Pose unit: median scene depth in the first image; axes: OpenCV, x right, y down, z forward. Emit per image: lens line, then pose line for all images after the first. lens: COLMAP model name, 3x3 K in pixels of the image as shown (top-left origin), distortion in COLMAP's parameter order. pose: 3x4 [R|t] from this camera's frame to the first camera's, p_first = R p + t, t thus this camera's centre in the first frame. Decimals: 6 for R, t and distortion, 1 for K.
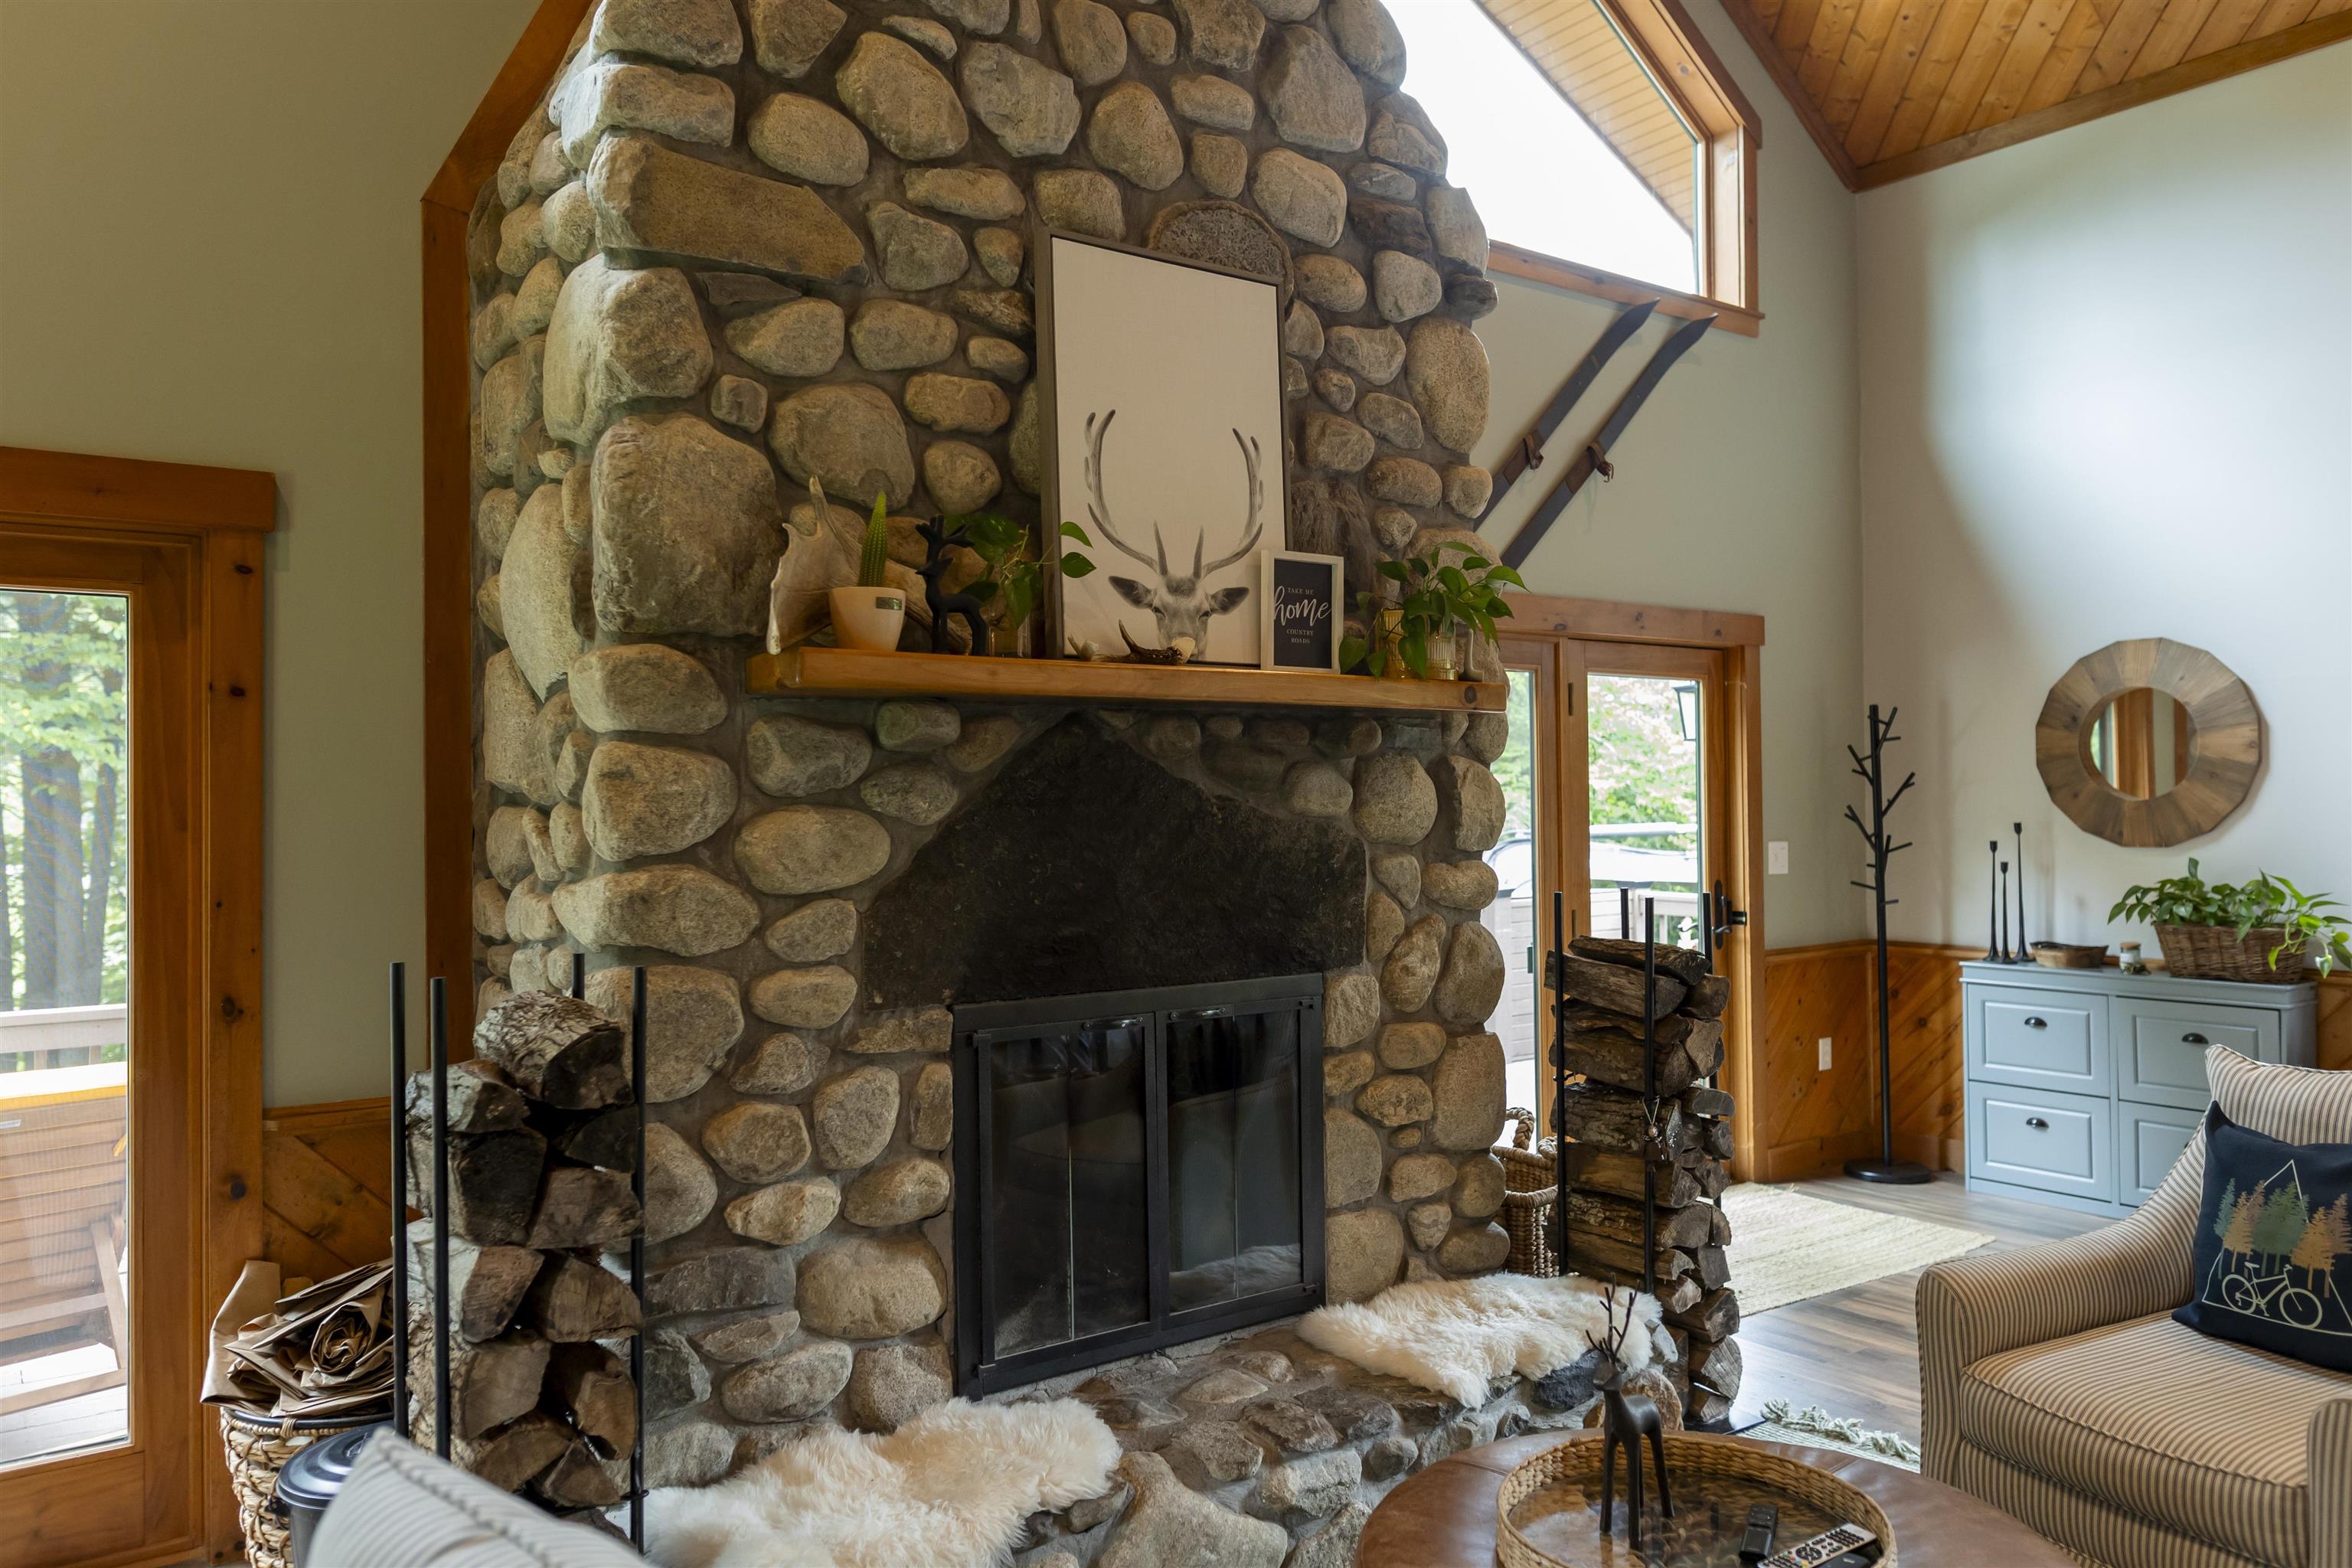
lens RADIAL K [[1643.8, 0, 1175.4], [0, 1643.8, 778.9], [0, 0, 1]] dist [-0.009574, 0.000996]
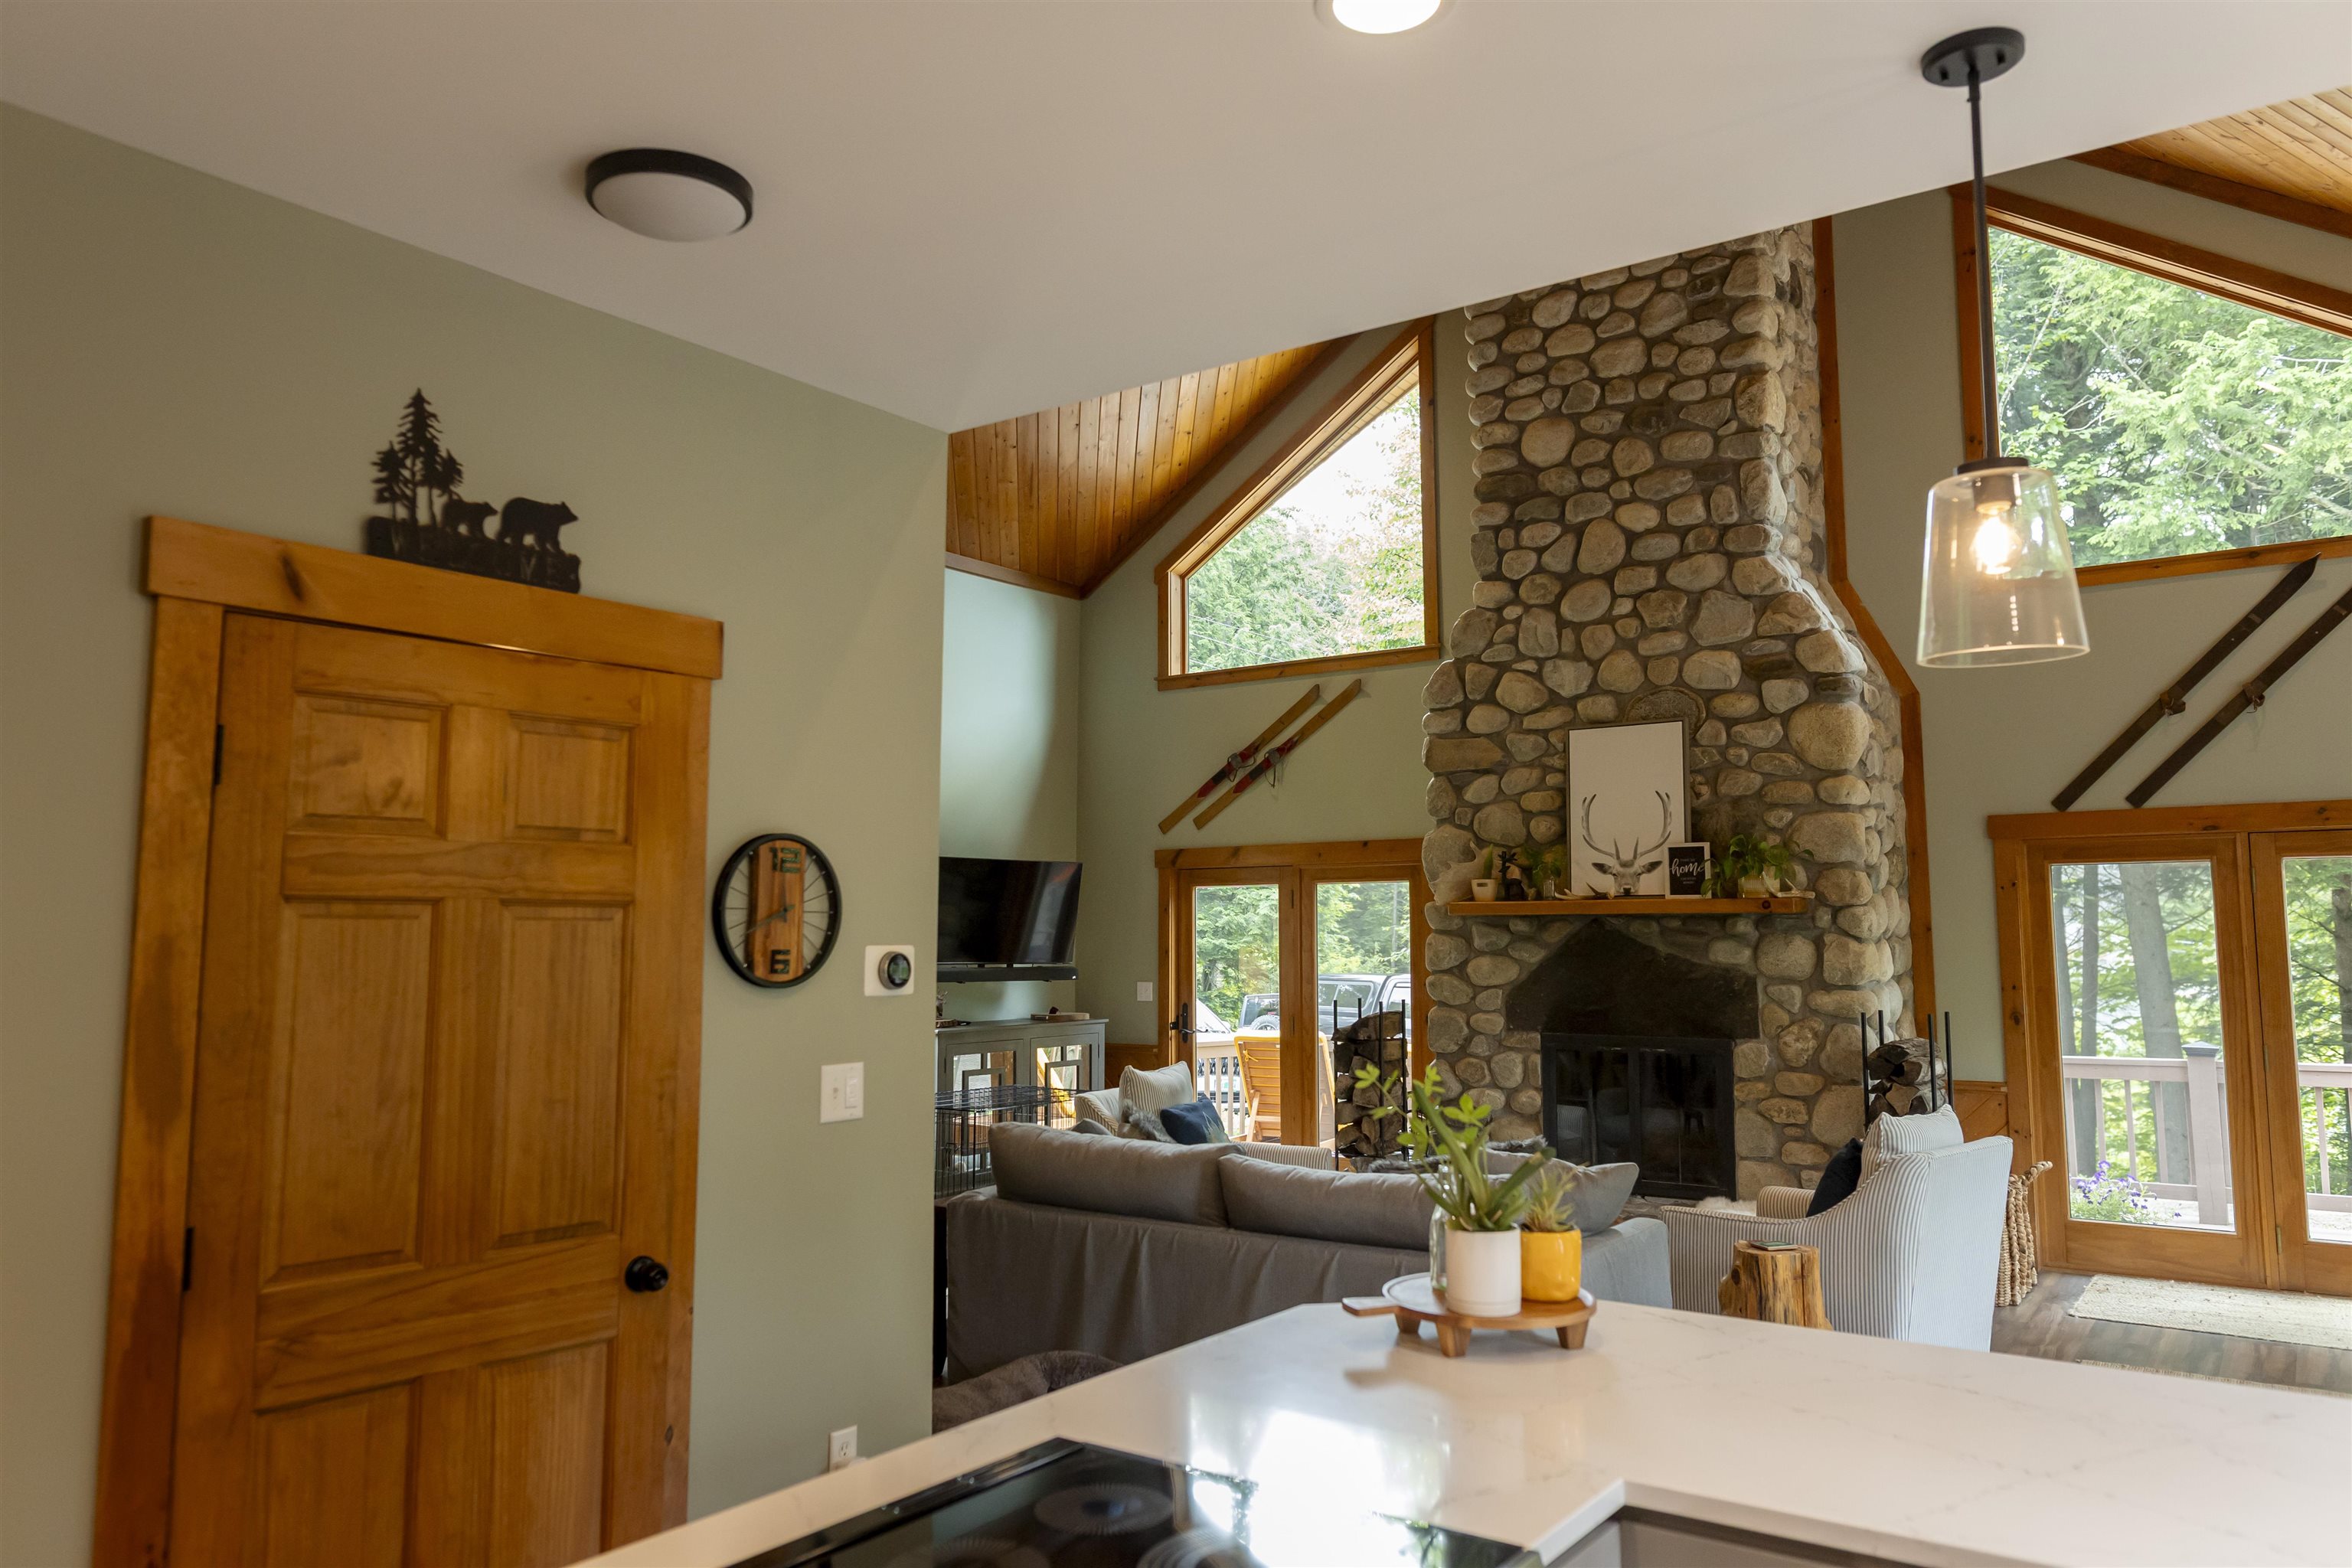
lens RADIAL K [[1643.8, 0, 1170.9], [0, 1643.8, 782.3], [0, 0, 1]] dist [-0.009574, 0.000996]
pose [[0.307253, -0.084630, -0.947857, 2.132809], [0.006749, 0.996206, -0.086759, -0.035139], [0.951604, 0.020259, 0.306659, -0.360635]]
